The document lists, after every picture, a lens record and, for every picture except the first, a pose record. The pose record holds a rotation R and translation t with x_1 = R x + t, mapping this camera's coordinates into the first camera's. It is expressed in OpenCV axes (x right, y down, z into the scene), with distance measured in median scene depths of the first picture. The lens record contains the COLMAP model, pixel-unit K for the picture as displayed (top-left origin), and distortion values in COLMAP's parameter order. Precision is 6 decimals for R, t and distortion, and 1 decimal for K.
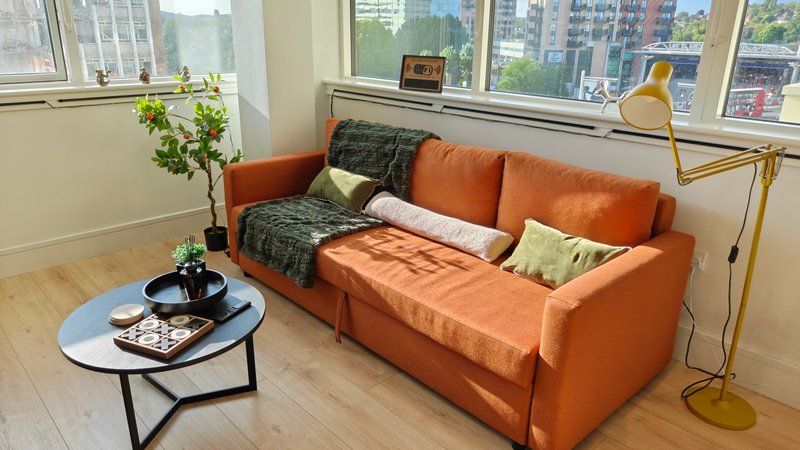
lens RADIAL K [[558.9, 0, 400.9], [0, 558.9, 223.5], [0, 0, 1]] dist [-0.005376, -0.011442]
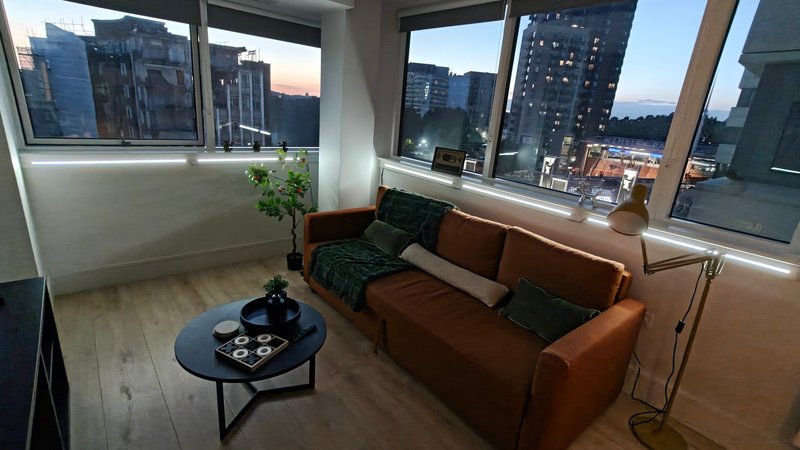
lens RADIAL K [[371.5, 0, 405.2], [0, 371.5, 223.0], [0, 0, 1]] dist [-0.011282, 0.001003]
pose [[0.996217, 0.082077, -0.028537, -0.036776], [-0.083227, 0.995654, -0.041780, -0.071727], [0.024984, 0.043997, 0.998719, 0.067392]]
